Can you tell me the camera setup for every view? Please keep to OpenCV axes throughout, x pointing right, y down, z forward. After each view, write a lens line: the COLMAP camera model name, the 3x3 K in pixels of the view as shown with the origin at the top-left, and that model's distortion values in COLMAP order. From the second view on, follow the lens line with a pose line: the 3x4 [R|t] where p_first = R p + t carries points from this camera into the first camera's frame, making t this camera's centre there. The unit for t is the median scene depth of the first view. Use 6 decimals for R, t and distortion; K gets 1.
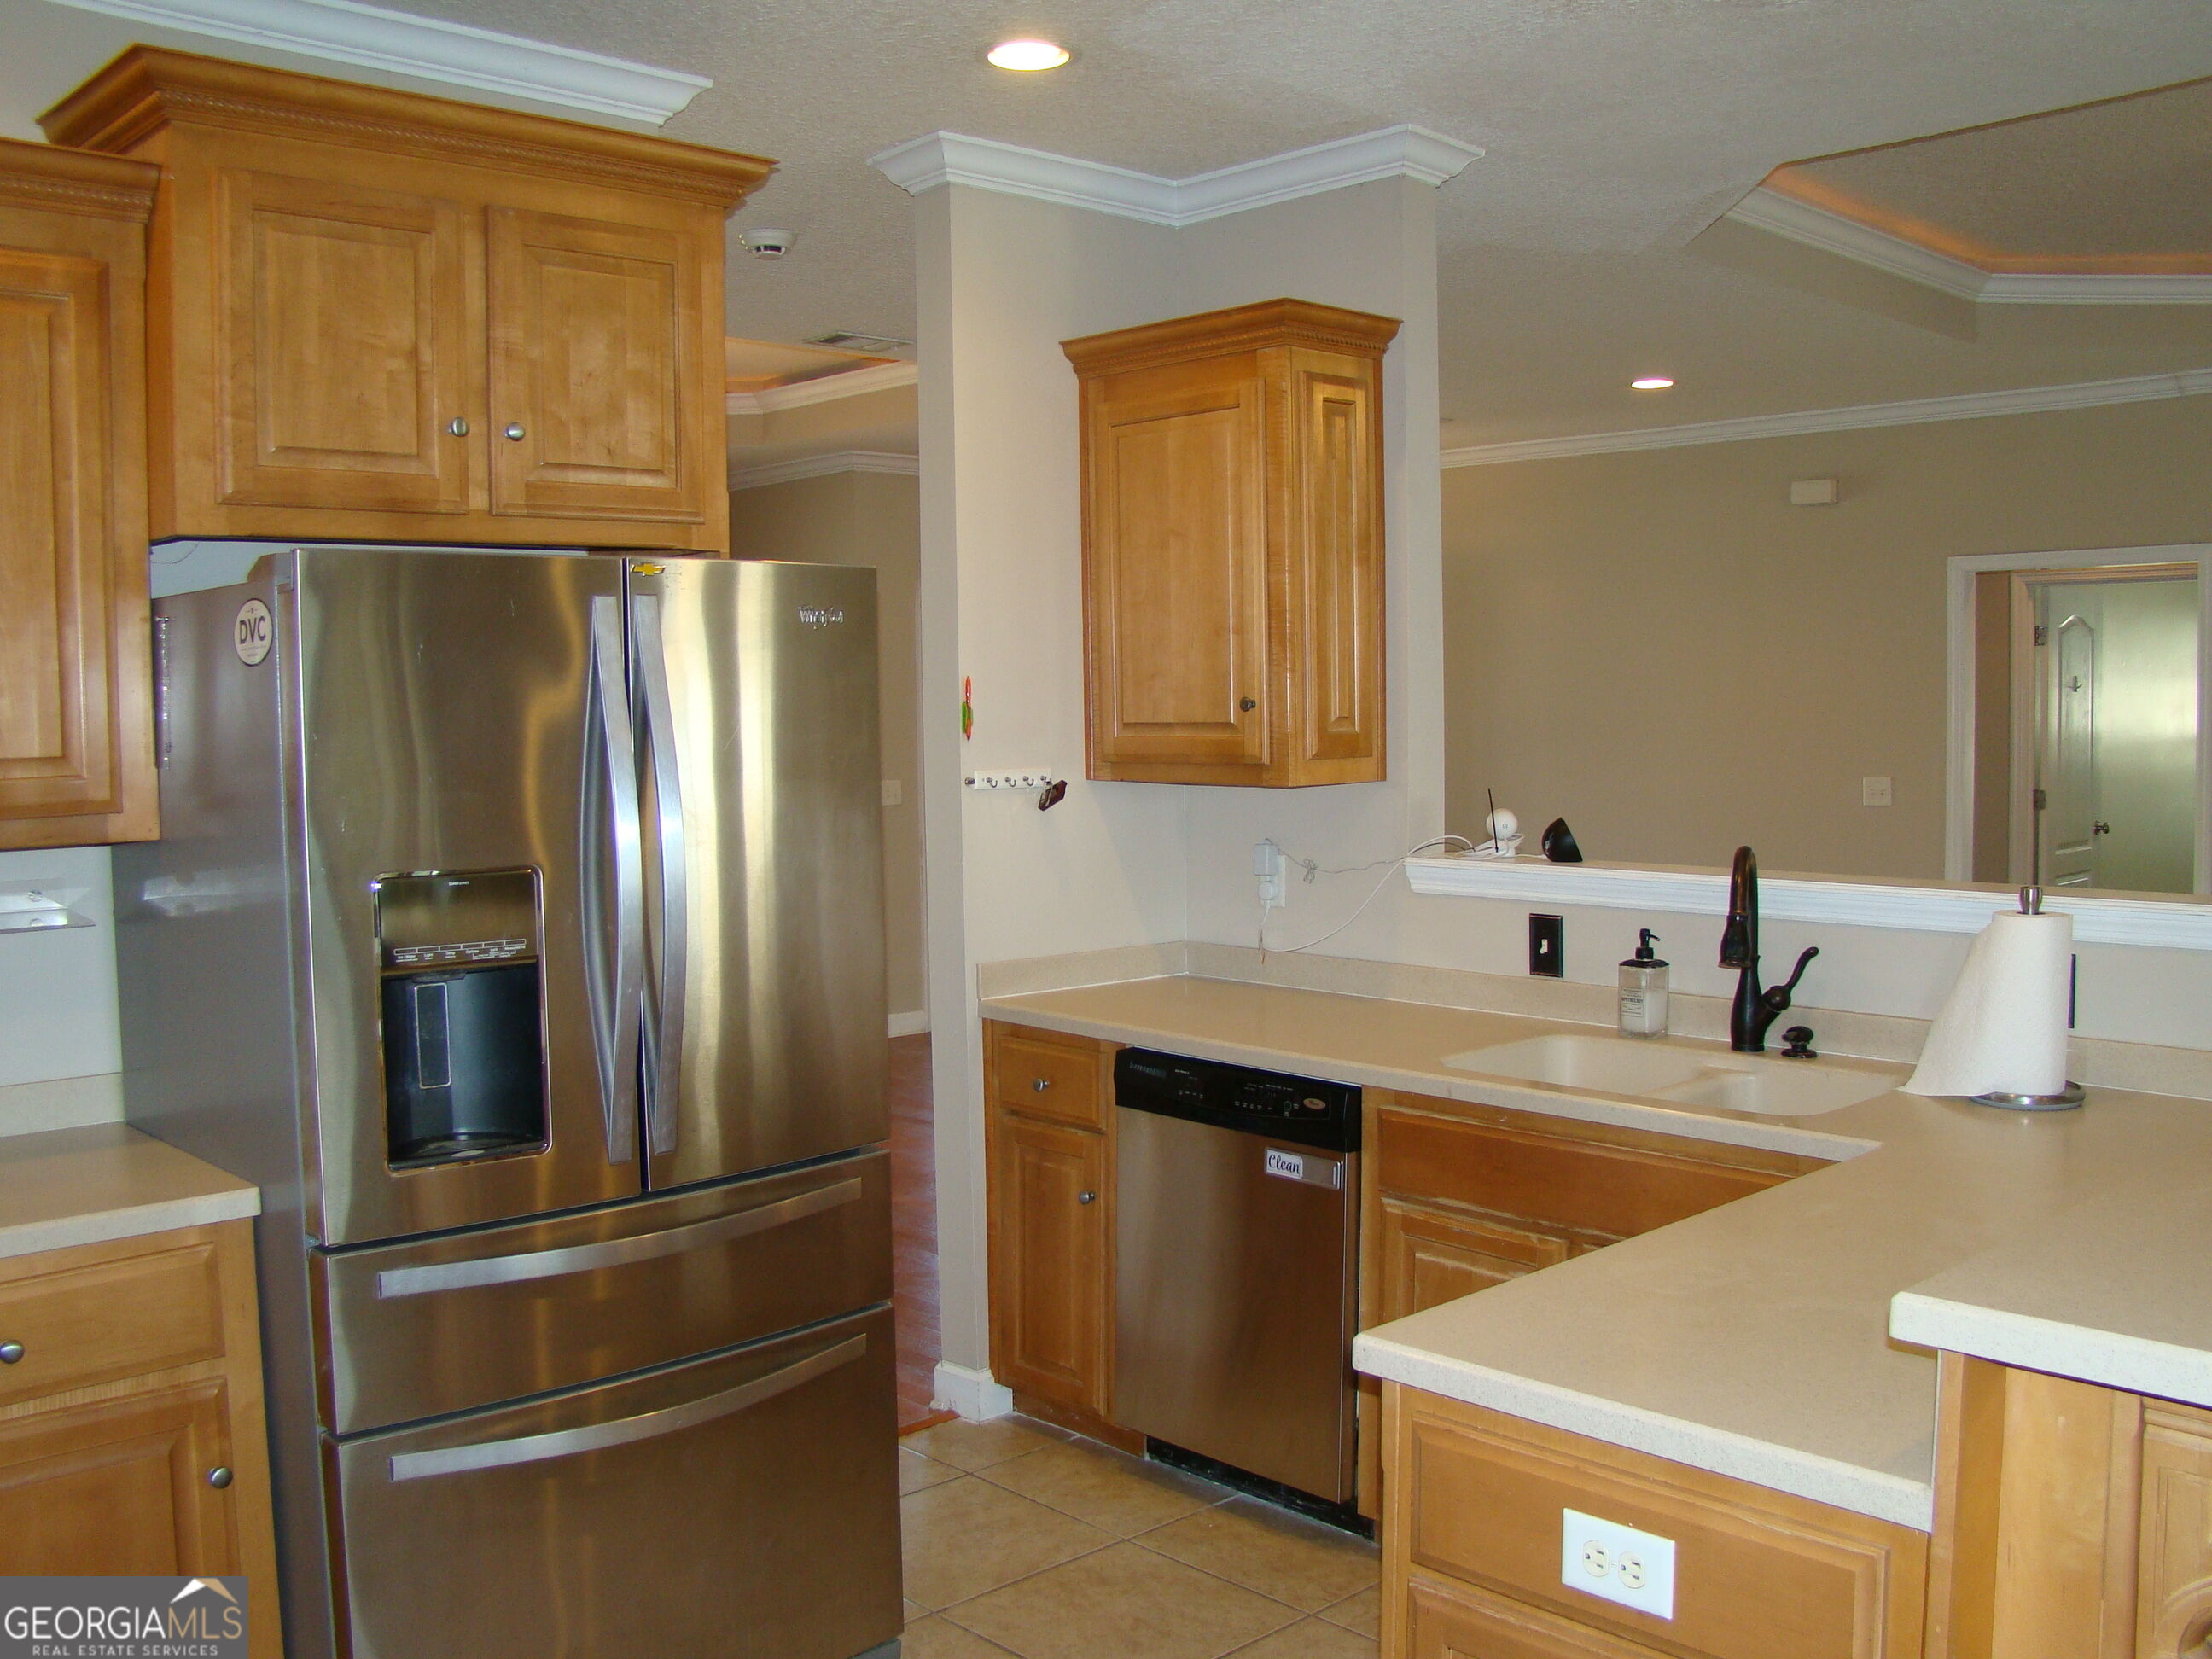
lens RADIAL K [[2047.8, 0, 1106.0], [0, 2047.8, 829.5], [0, 0, 1]] dist [-0.166844, 0.102471]
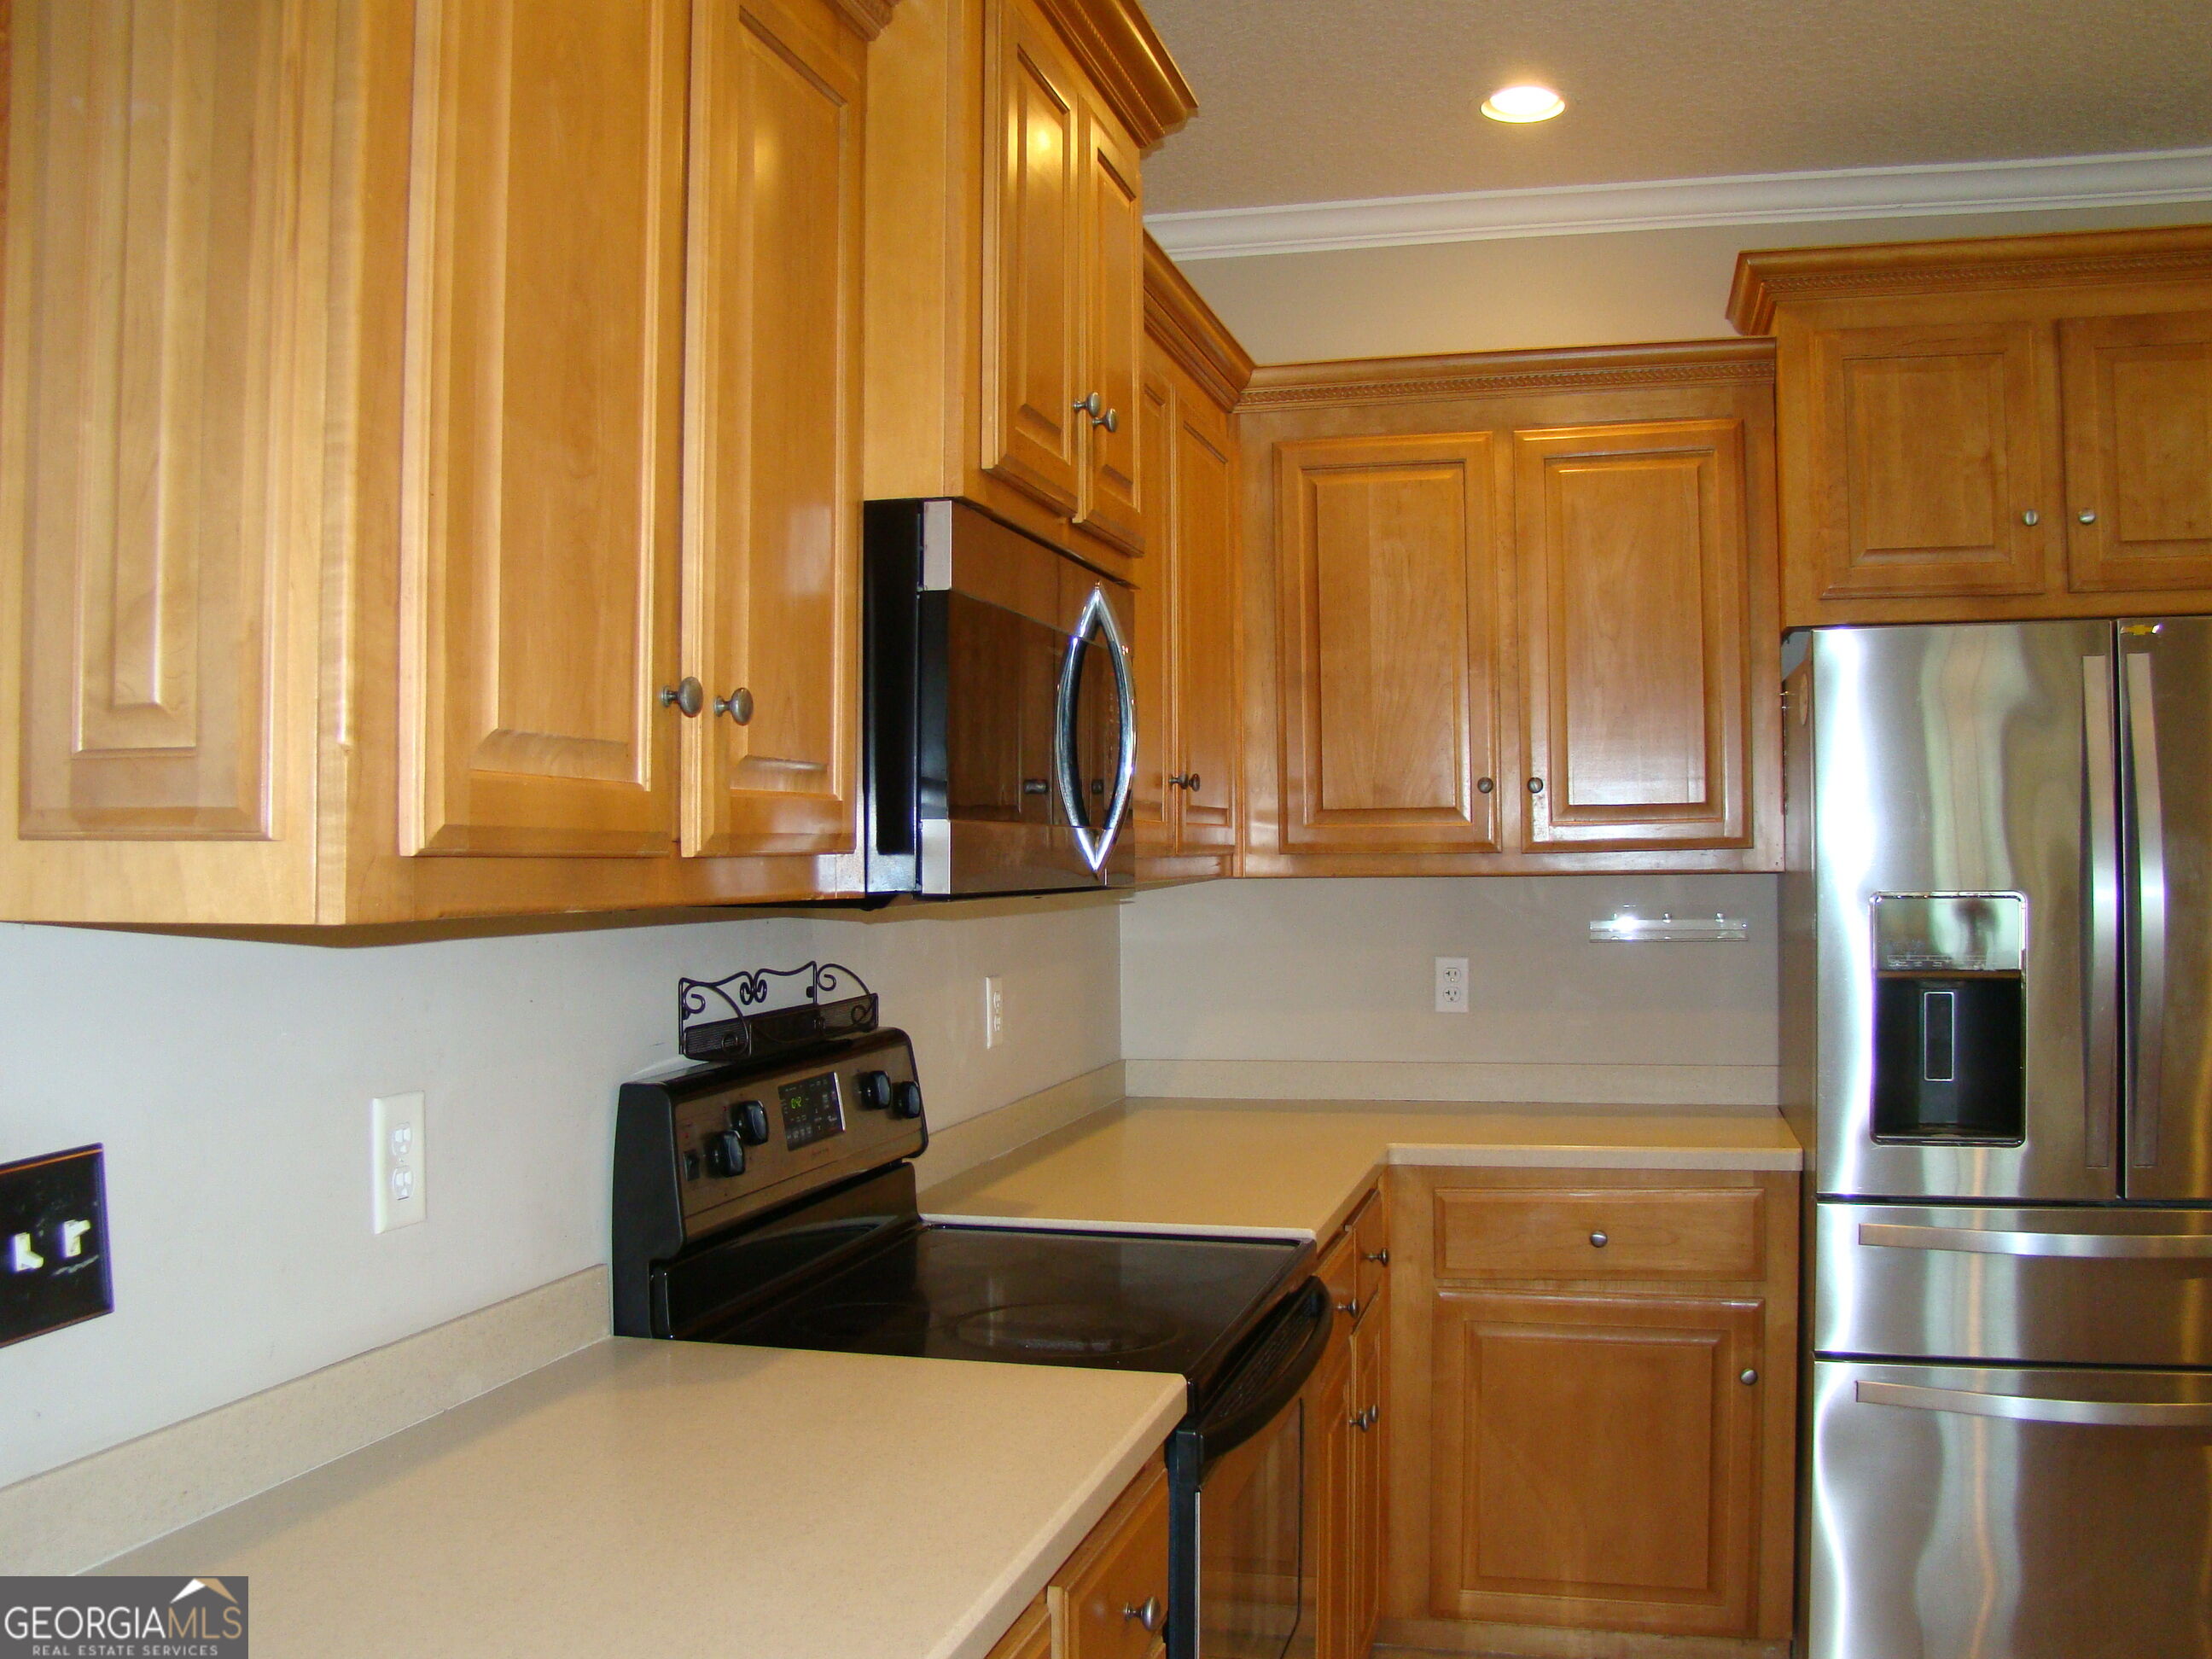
lens RADIAL K [[2047.8, 0, 1106.0], [0, 2047.8, 829.5], [0, 0, 1]] dist [-0.166844, 0.102471]
pose [[0.535123, -0.001292, -0.844773, 0.366728], [-0.050032, 0.998195, -0.033219, 0.042296], [0.843291, 0.060042, 0.534092, -0.037237]]
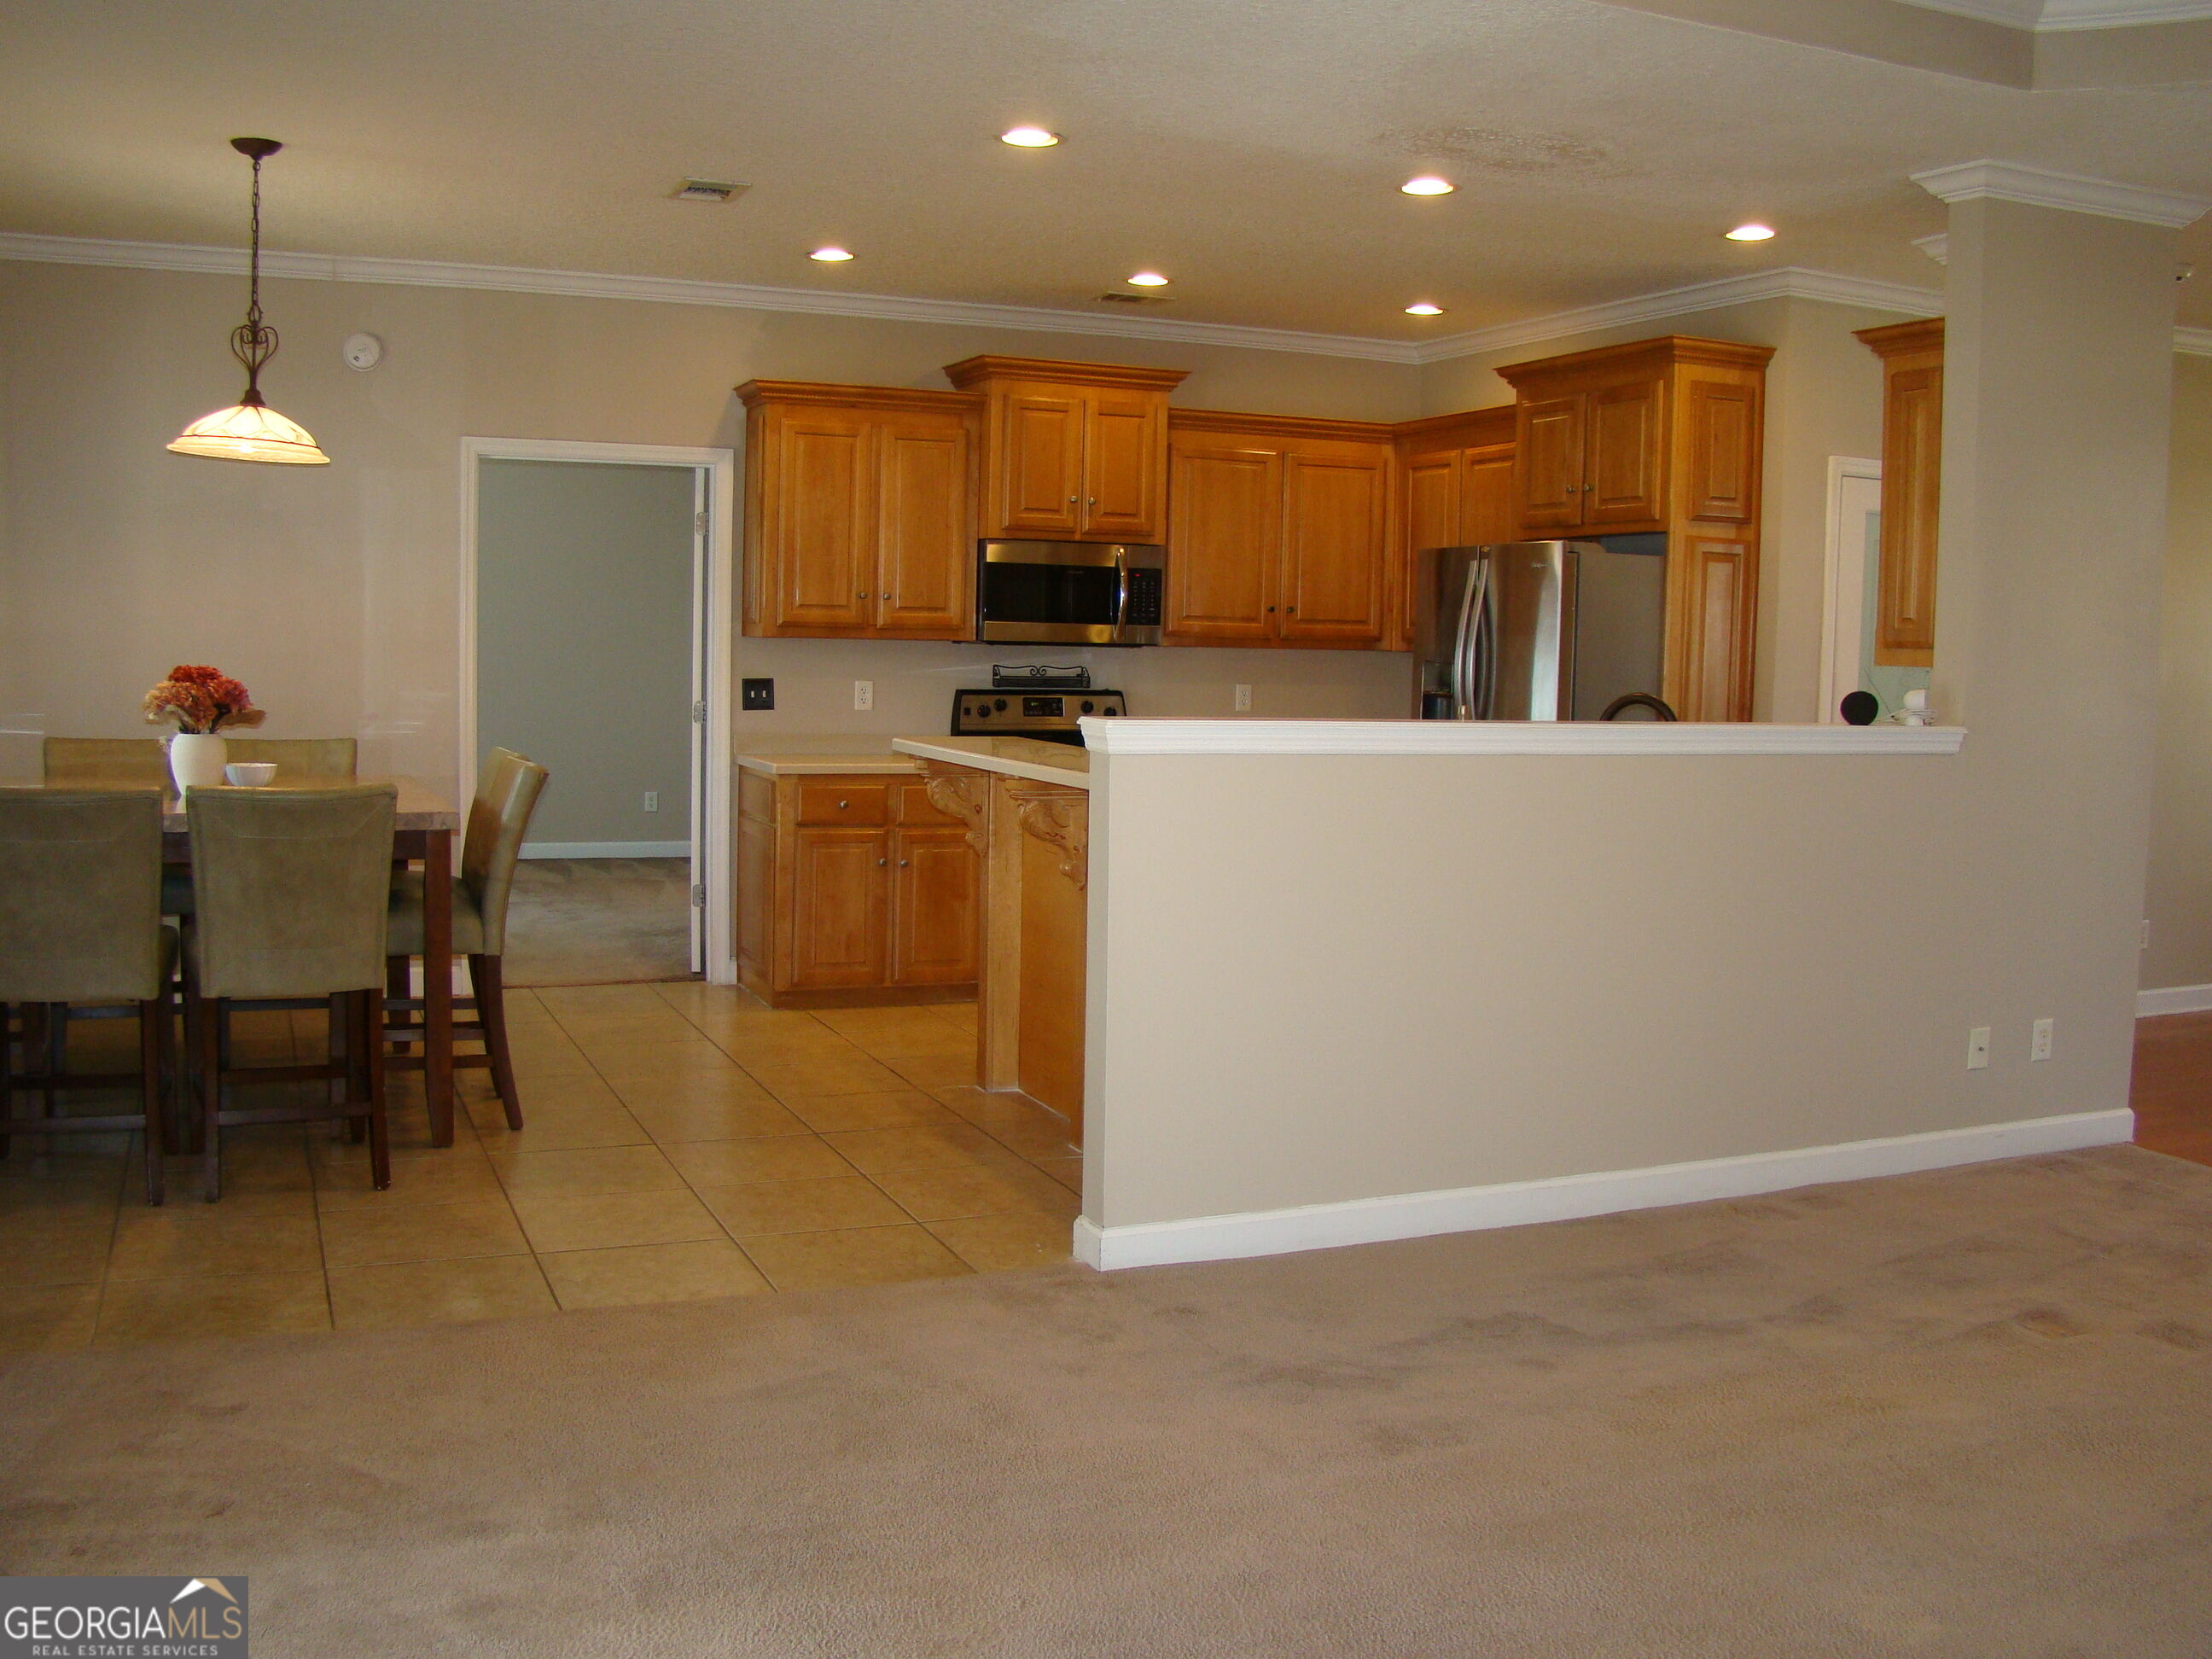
lens RADIAL K [[2047.8, 0, 1106.0], [0, 2047.8, 829.5], [0, 0, 1]] dist [-0.166844, 0.102471]
pose [[-0.339684, 0.087364, -0.936473, 1.790820], [-0.077404, 0.989702, 0.120406, -0.022772], [0.937349, 0.113387, -0.329424, 1.019724]]
